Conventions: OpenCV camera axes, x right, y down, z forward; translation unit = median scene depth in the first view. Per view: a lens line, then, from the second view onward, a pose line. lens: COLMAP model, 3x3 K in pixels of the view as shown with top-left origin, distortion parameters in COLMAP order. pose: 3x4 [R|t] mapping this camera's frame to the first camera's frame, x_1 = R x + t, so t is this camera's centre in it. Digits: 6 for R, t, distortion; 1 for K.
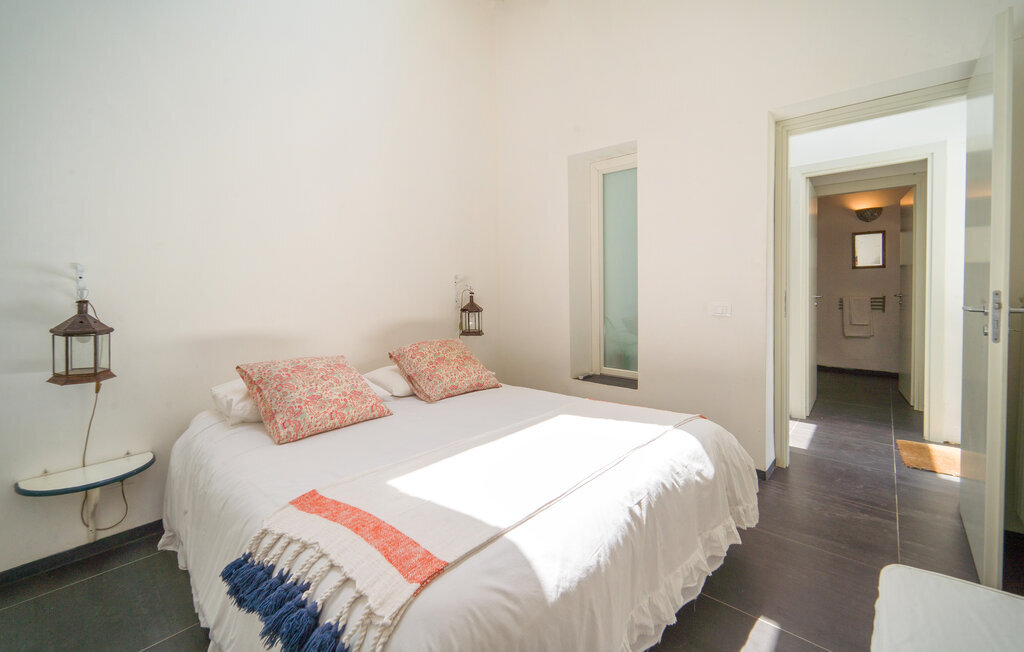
lens RADIAL K [[433.7, 0, 517.0], [0, 433.7, 307.4], [0, 0, 1]] dist [0.000313, -0.000054]
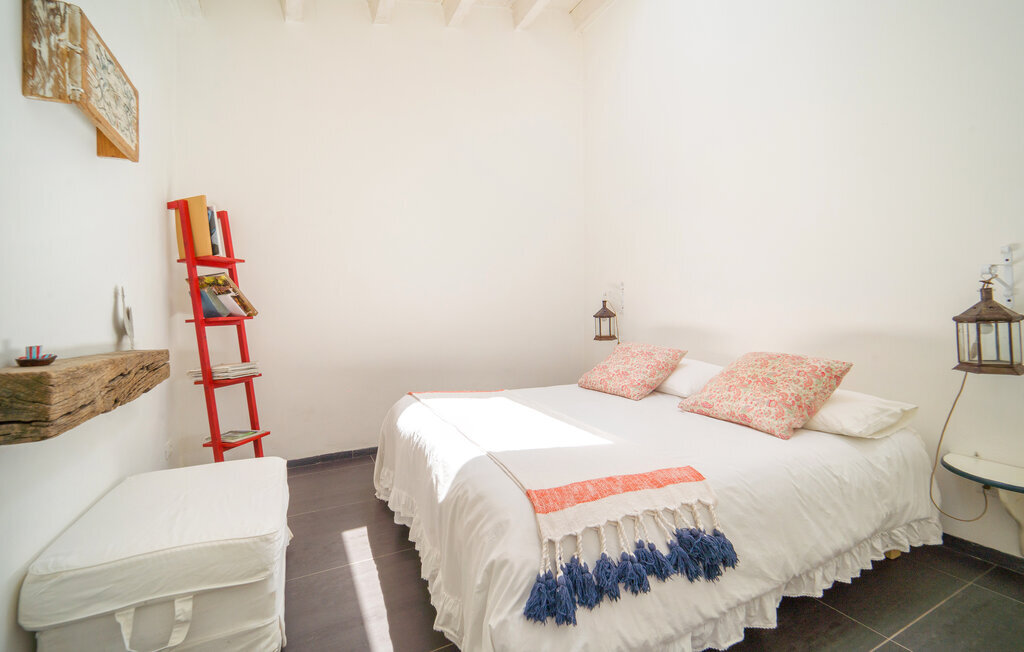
lens RADIAL K [[433.7, 0, 517.0], [0, 433.7, 307.4], [0, 0, 1]] dist [0.000313, -0.000054]
pose [[-0.349665, 0.033377, -0.936280, 0.971806], [0.002154, 0.999391, 0.034822, -0.051123], [0.936872, 0.010159, -0.349525, 1.158090]]
